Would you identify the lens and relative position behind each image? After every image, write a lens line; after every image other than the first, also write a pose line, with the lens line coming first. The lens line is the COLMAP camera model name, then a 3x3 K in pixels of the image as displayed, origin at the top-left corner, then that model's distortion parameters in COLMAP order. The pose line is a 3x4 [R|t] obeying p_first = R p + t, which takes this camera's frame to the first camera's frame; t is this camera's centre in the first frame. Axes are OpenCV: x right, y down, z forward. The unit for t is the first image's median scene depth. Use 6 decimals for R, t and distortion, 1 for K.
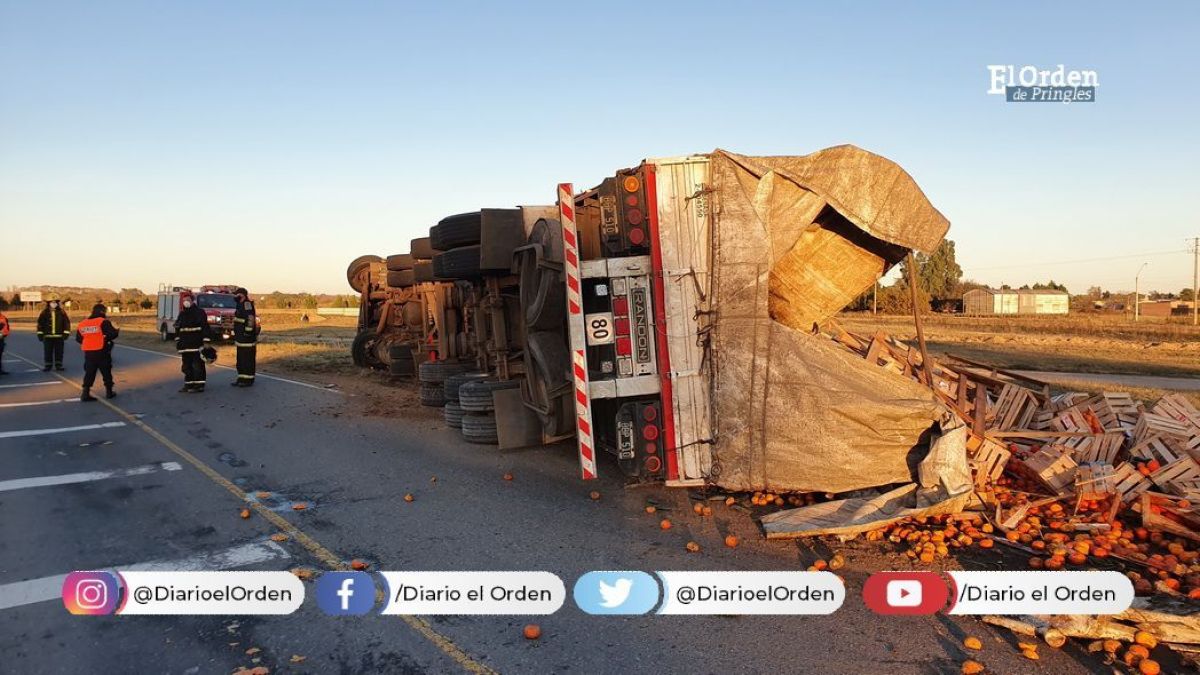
lens RADIAL K [[942.6, 0, 600.0], [0, 942.6, 337.5], [0, 0, 1]] dist [0.113655, -0.000314]
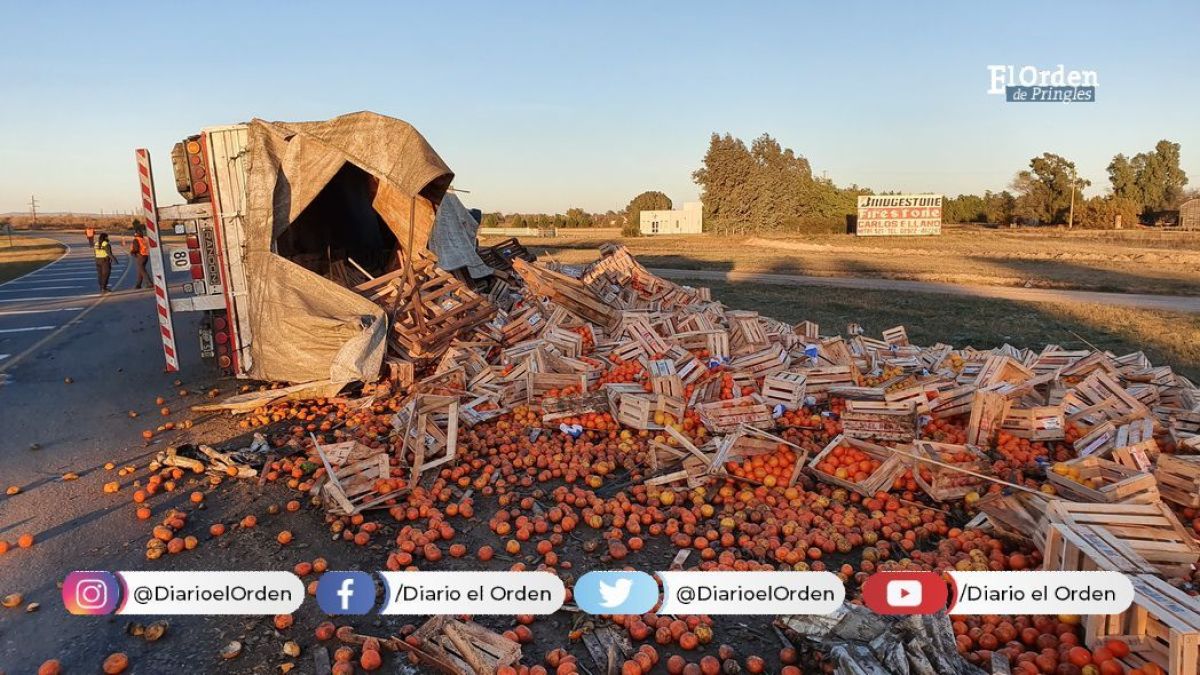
lens RADIAL K [[965.6, 0, 591.2], [0, 965.6, 351.7], [0, 0, 1]] dist [0.044266, -0.005116]
pose [[0.978312, 0.019604, -0.206209, 0.839962], [0.000903, 0.995098, 0.098887, -0.014020], [0.207137, -0.096928, 0.973498, -0.216142]]
